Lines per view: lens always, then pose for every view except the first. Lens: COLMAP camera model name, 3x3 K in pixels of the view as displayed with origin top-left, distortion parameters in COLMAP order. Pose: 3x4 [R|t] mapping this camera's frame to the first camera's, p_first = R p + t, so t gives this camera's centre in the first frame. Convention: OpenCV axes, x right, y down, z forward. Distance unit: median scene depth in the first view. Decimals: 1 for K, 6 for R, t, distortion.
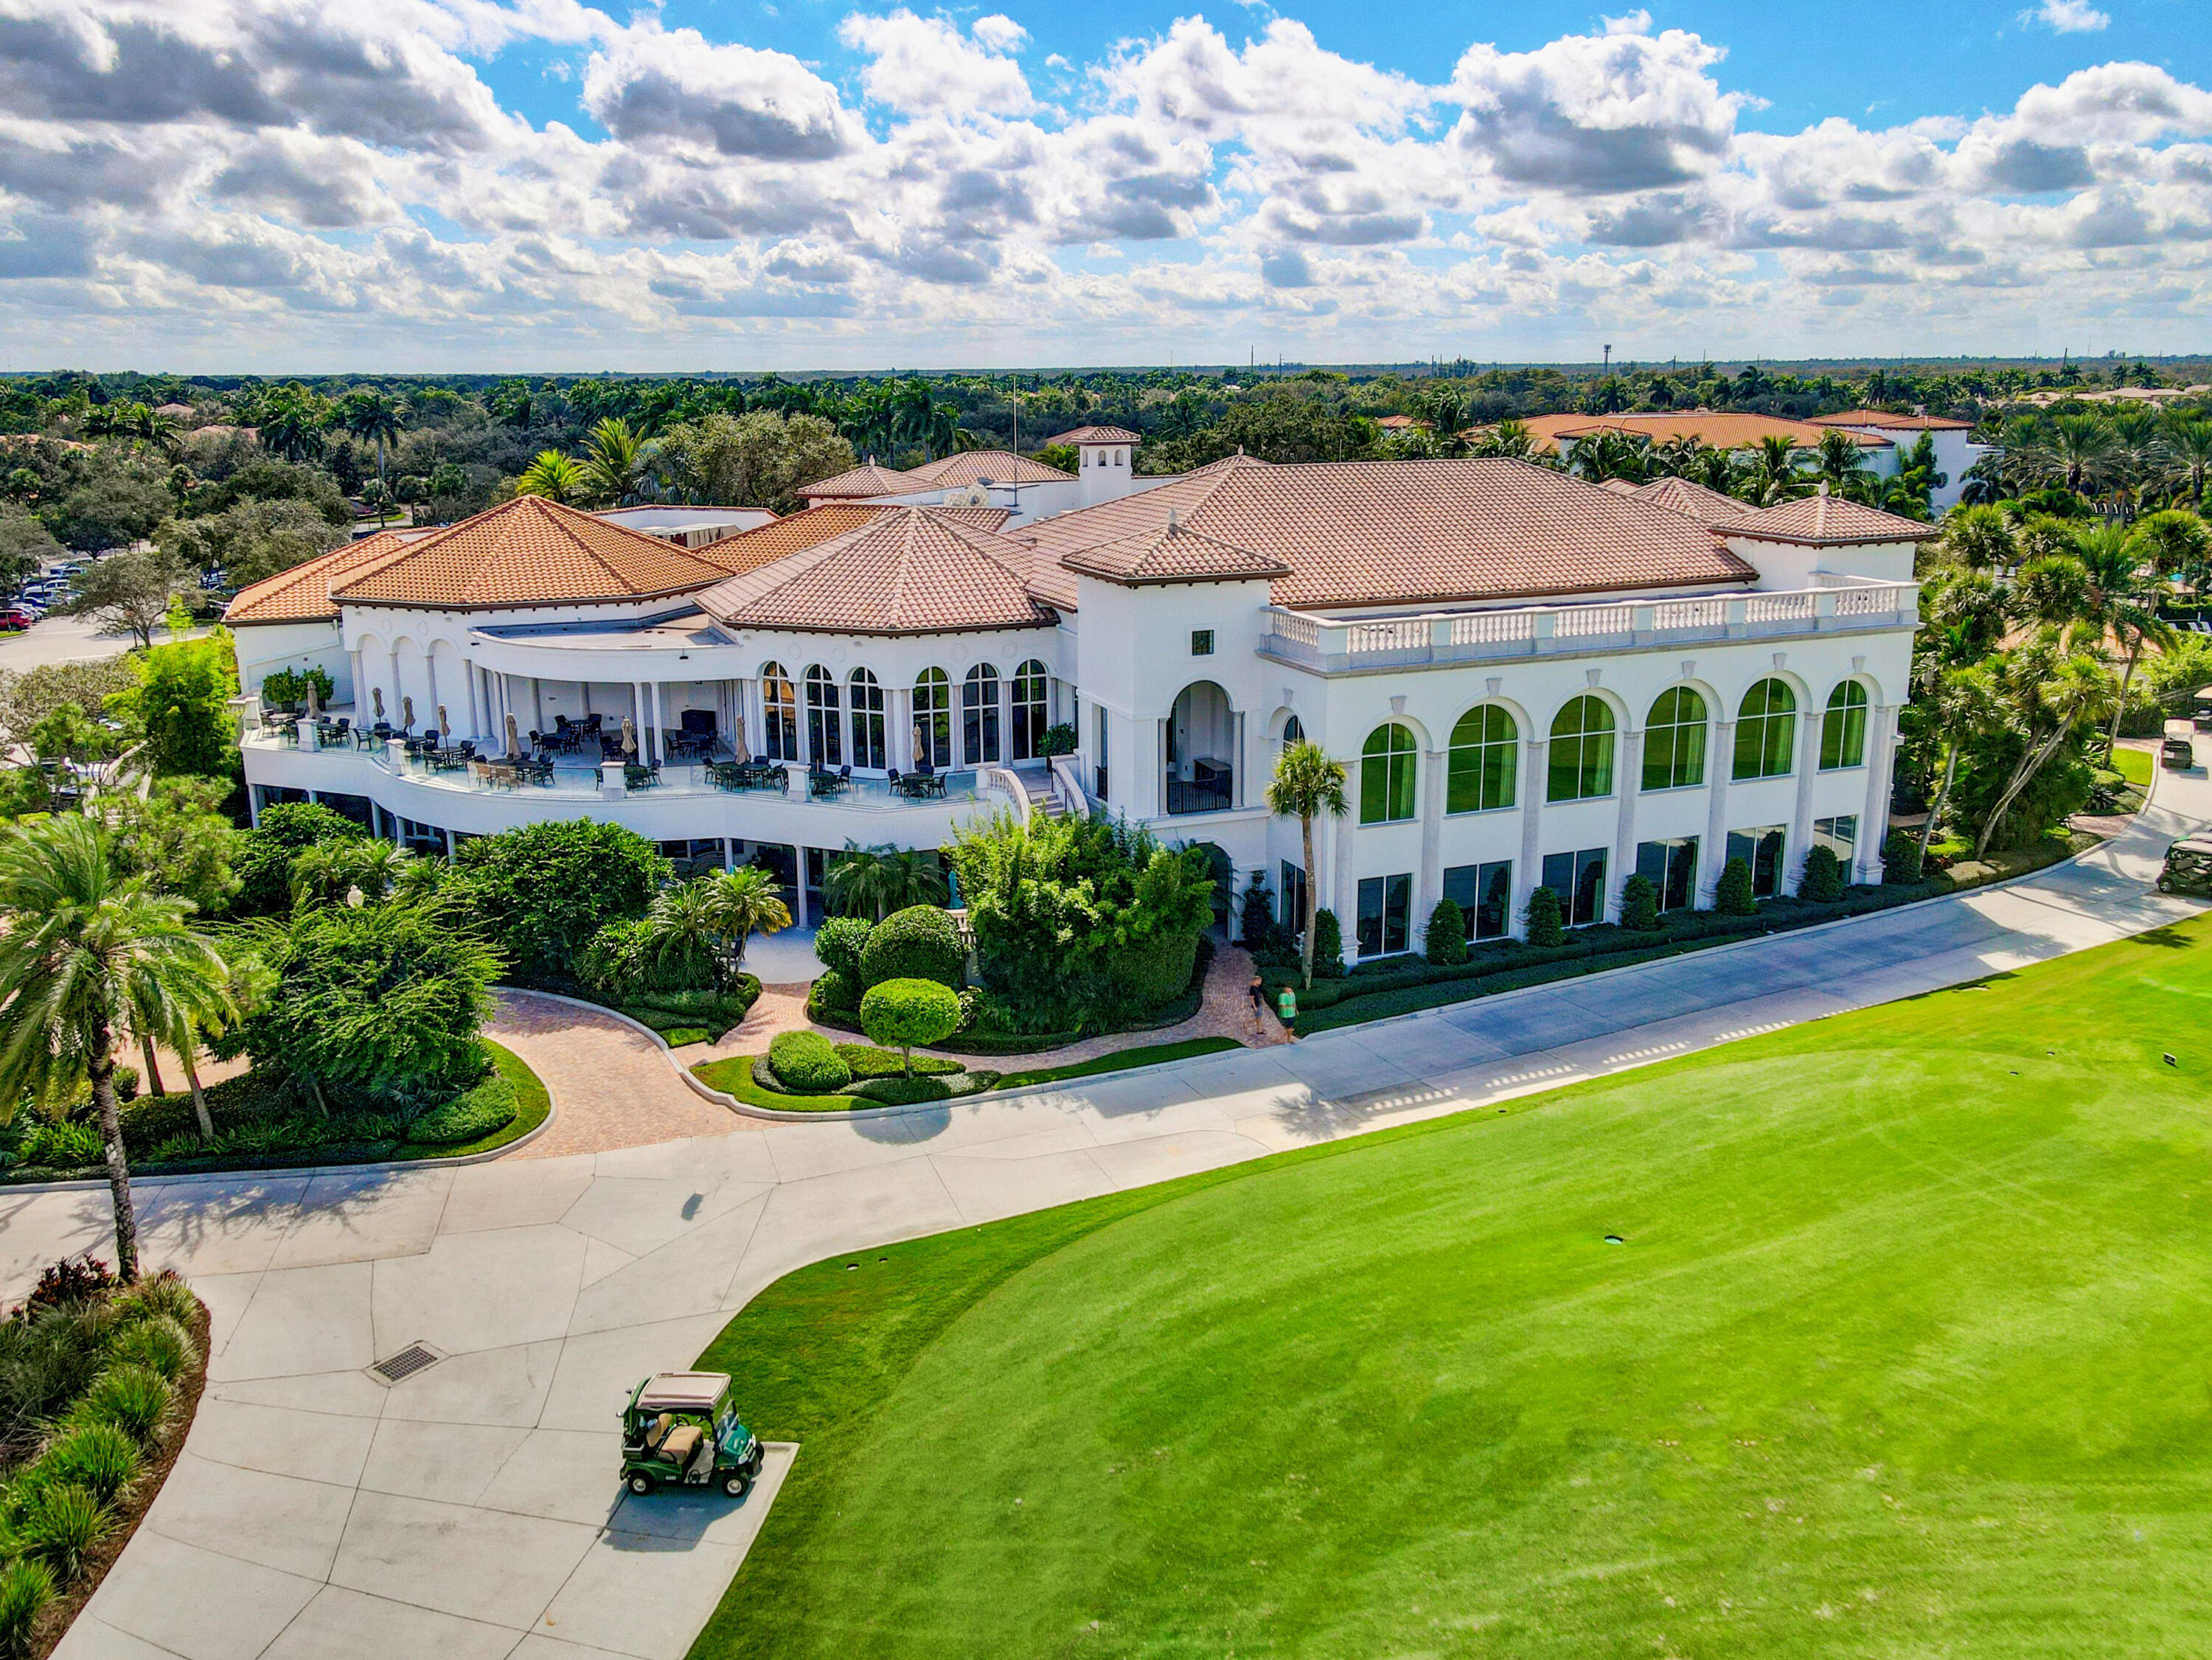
lens RADIAL K [[1737.6, 0, 1110.0], [0, 1737.6, 785.1], [0, 0, 1]] dist [-0.079019, 0.265734]
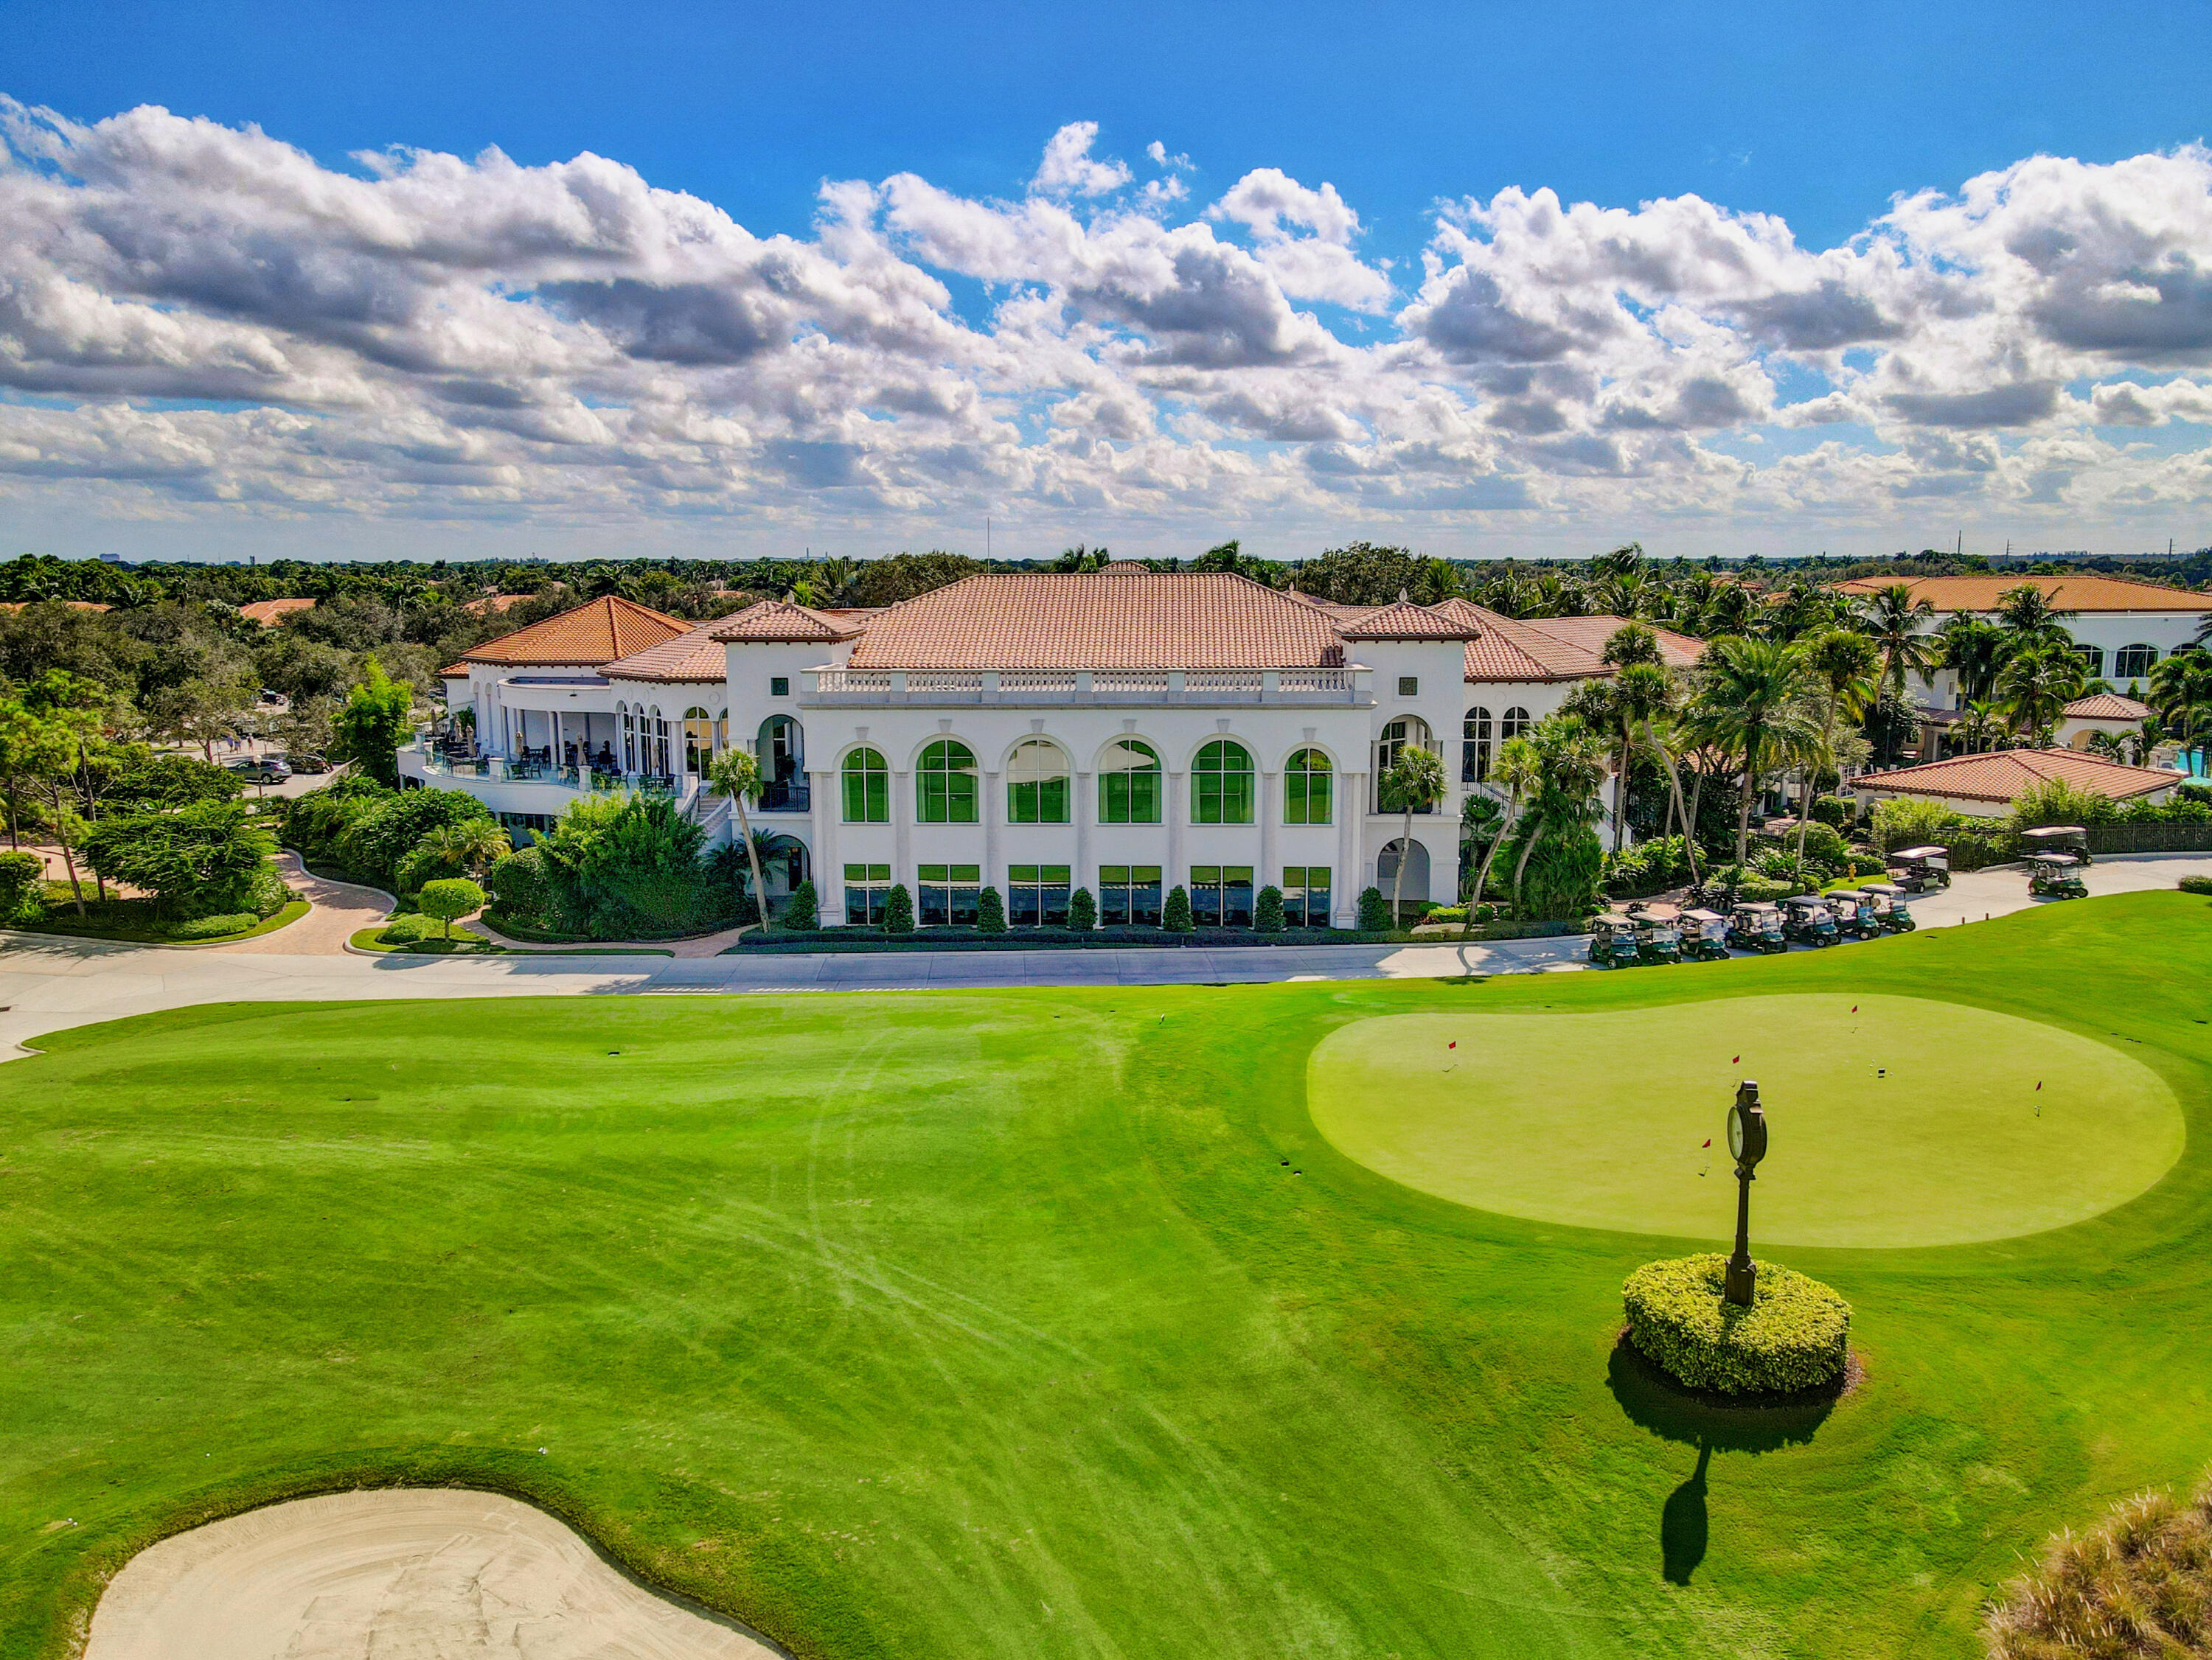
lens RADIAL K [[1644.4, 0, 1106.2], [0, 1644.4, 792.8], [0, 0, 1]] dist [0.002364, 0.033378]
pose [[0.905746, 0.062543, -0.419180, 0.765200], [-0.101713, 0.992224, -0.071733, 0.063314], [0.411434, 0.107608, 0.905065, -0.067119]]
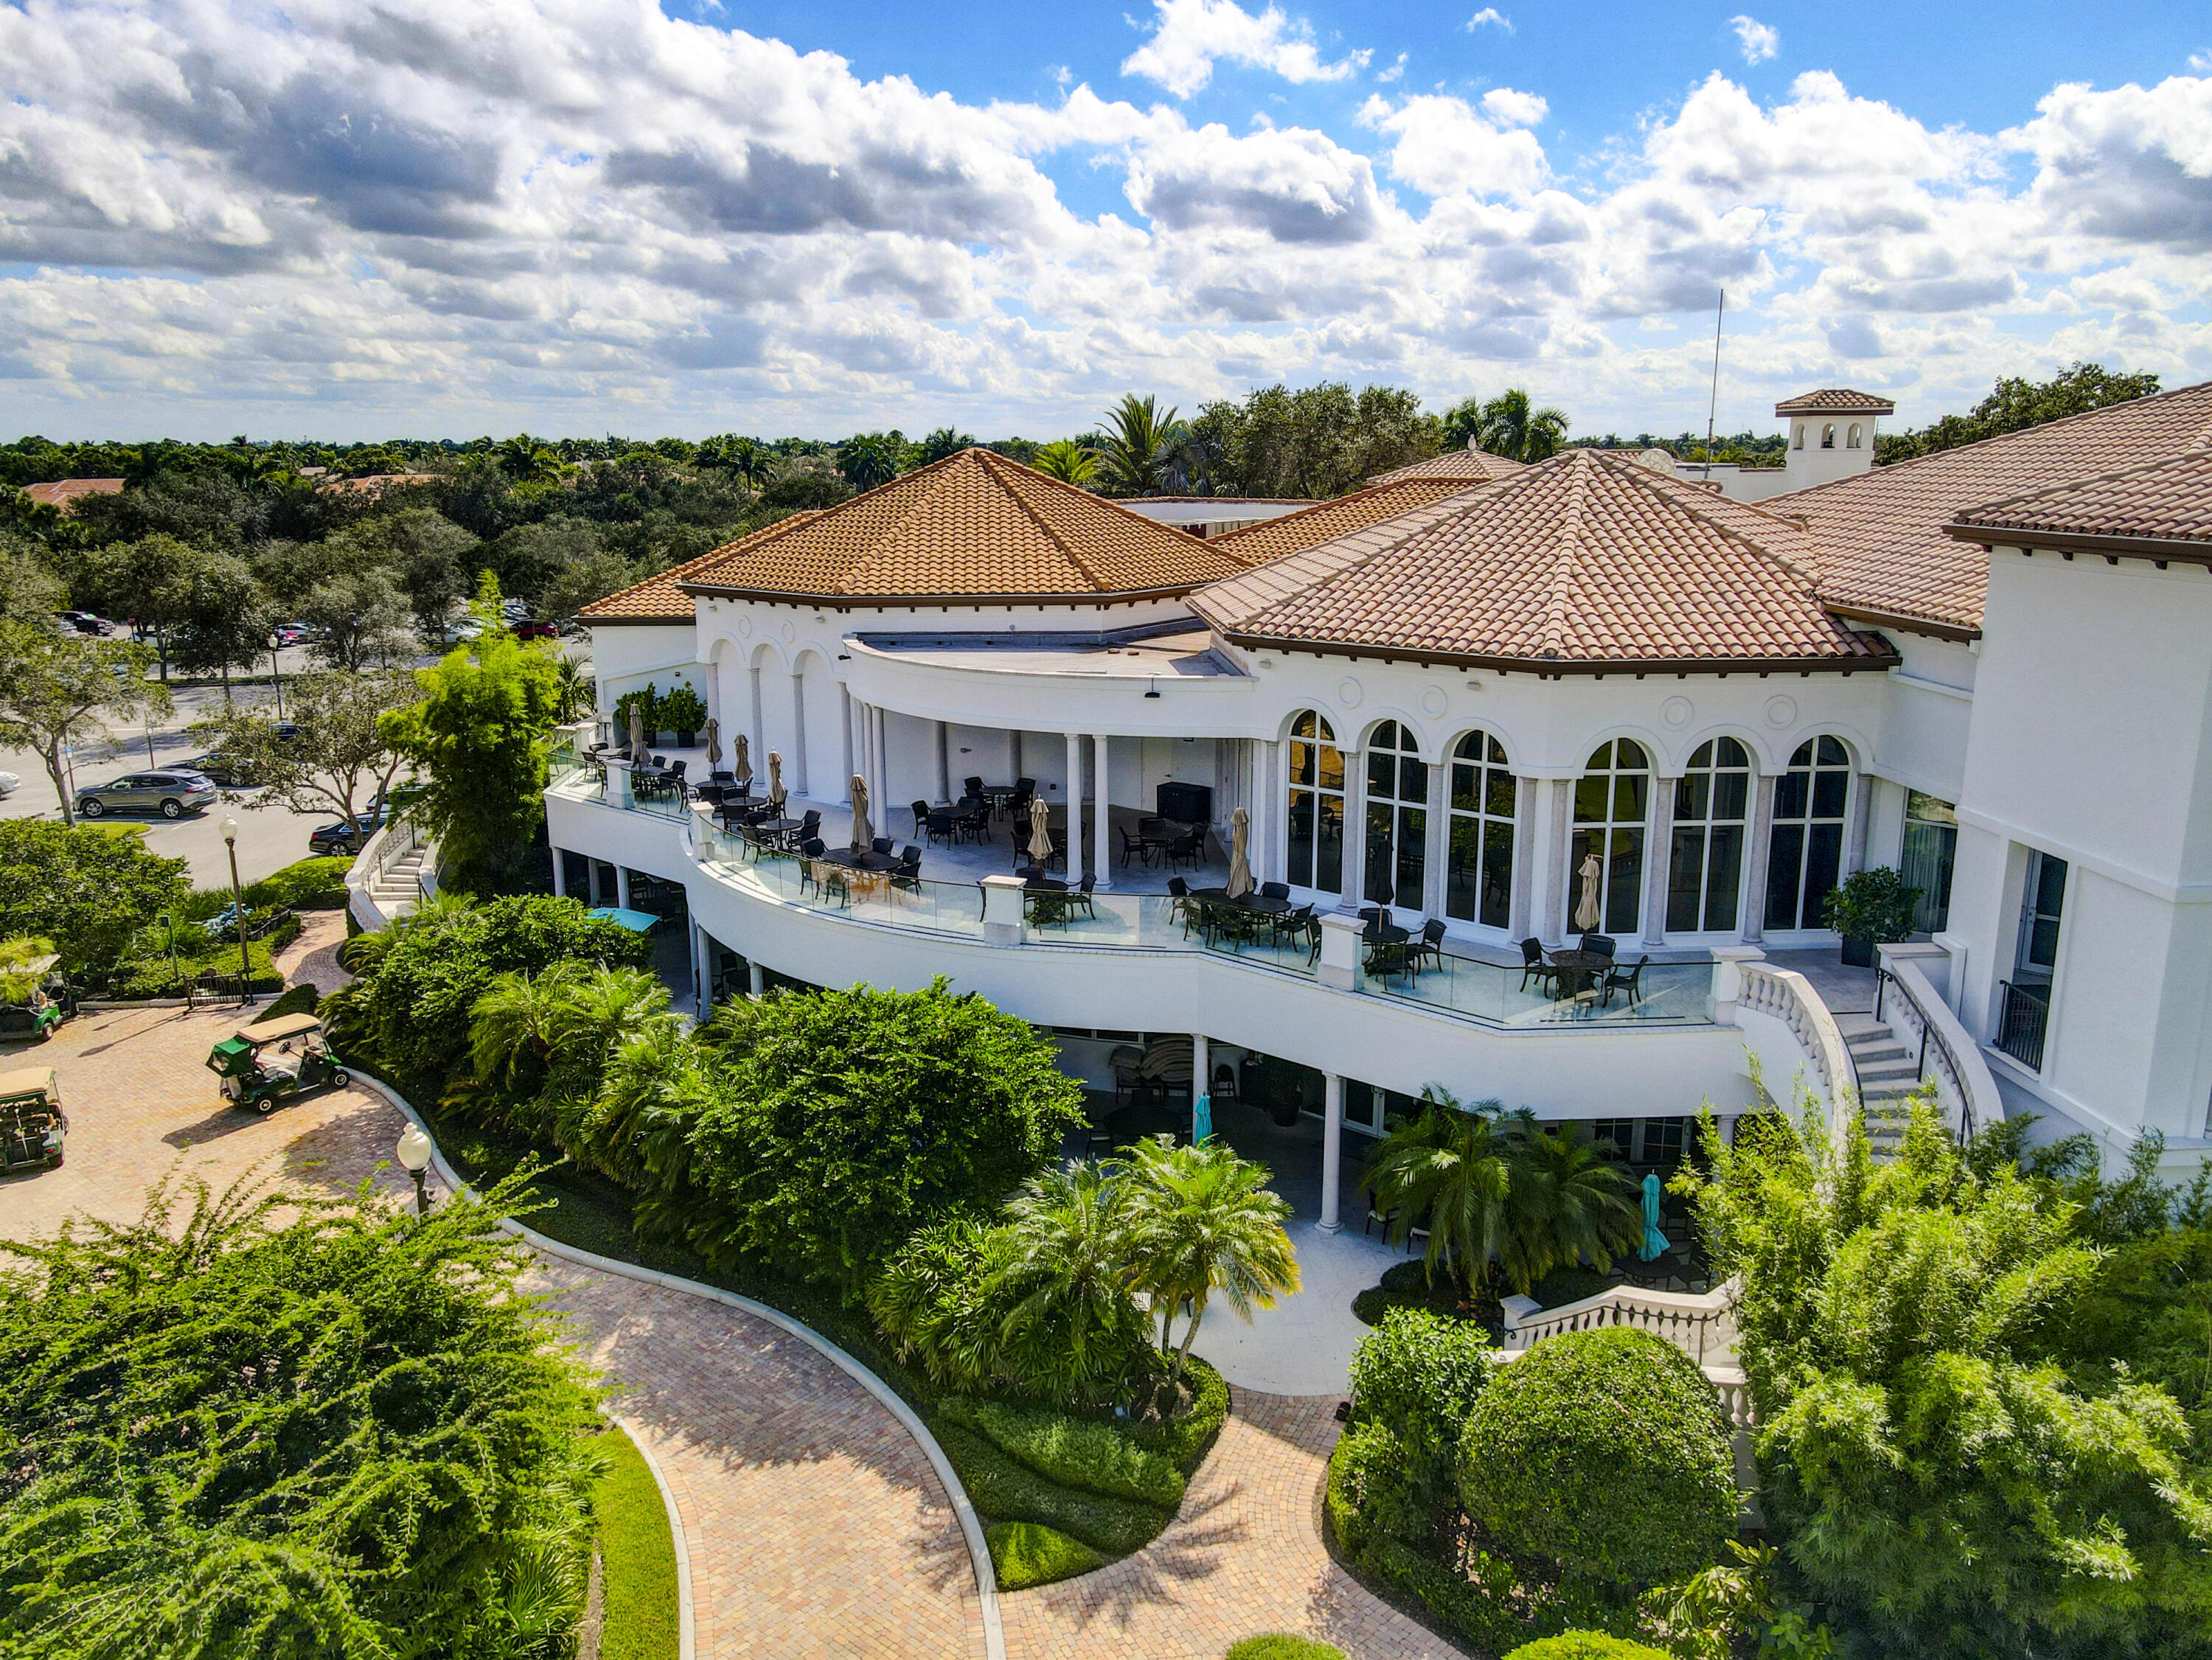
lens RADIAL K [[1644.4, 0, 1106.2], [0, 1644.4, 792.8], [0, 0, 1]] dist [0.002364, 0.033378]
pose [[0.947674, 0.069255, -0.311638, -0.093962], [-0.077587, 0.996882, -0.014401, -0.033734], [0.309668, 0.037826, 0.950092, 0.498945]]
